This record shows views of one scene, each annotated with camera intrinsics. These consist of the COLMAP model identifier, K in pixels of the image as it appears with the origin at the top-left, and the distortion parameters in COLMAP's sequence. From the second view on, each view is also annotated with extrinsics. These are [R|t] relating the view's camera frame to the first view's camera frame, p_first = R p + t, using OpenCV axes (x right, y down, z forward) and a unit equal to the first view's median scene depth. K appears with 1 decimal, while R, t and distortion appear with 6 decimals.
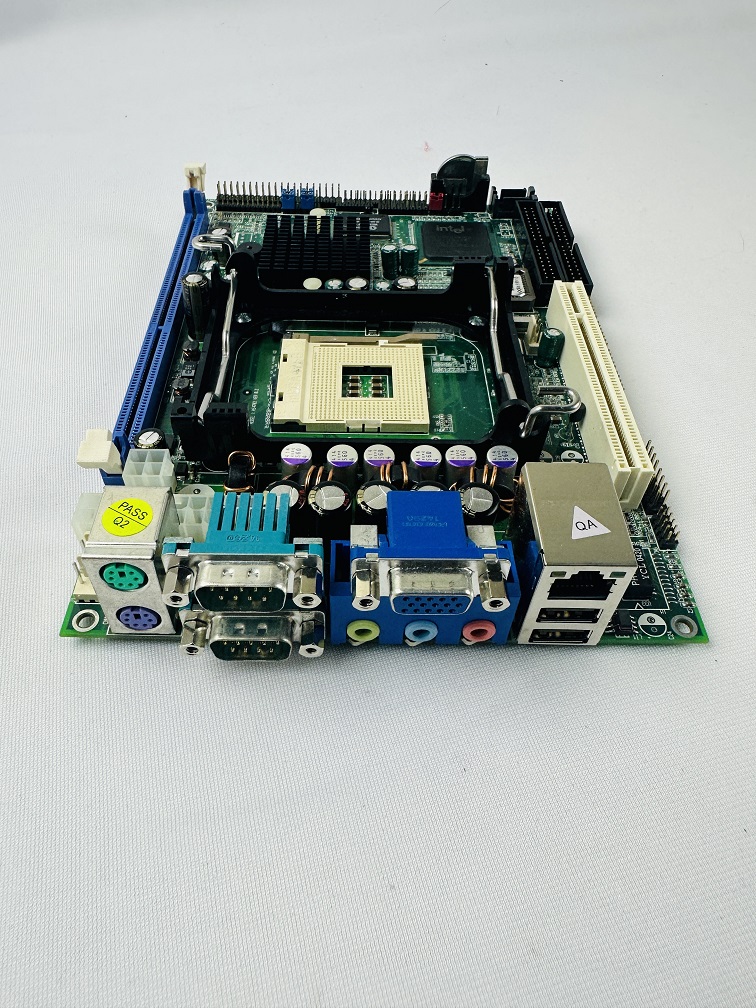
lens RADIAL K [[692.3, 0, 376.5], [0, 692.3, 503.5], [0, 0, 1]] dist [0.029207, -0.001505]
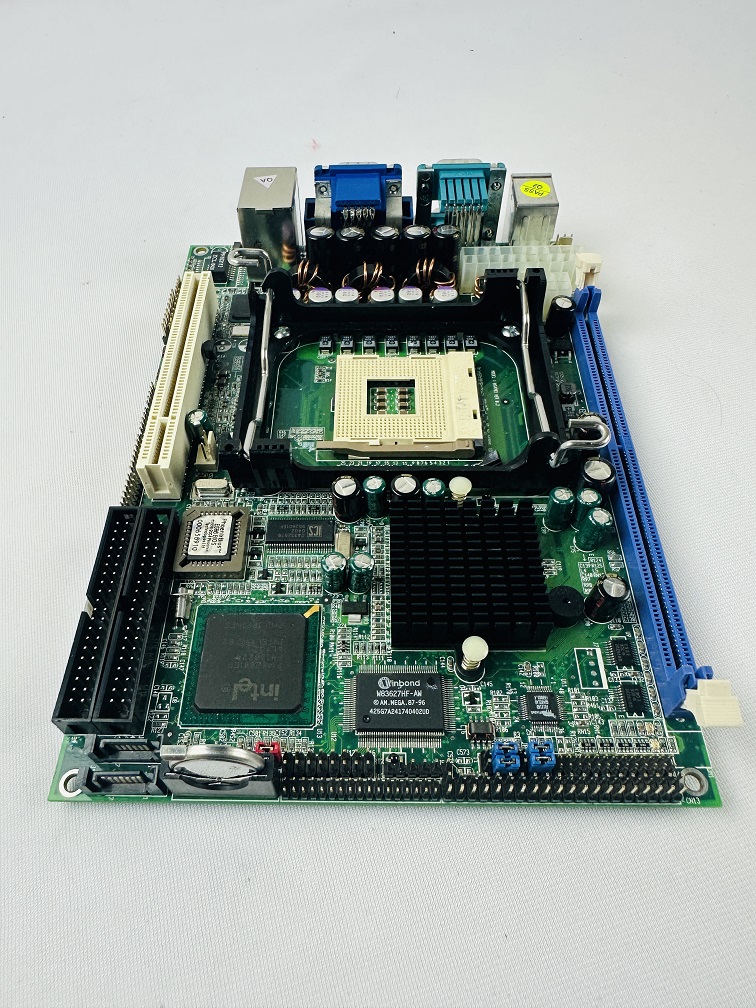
lens RADIAL K [[692.3, 0, 373.7], [0, 692.3, 502.7], [0, 0, 1]] dist [0.029207, -0.001505]
pose [[-0.999838, -0.014536, 0.010606, 0.000013], [0.013765, -0.238229, 0.971111, -1.206497], [-0.011590, 0.971100, 0.238391, 0.893116]]
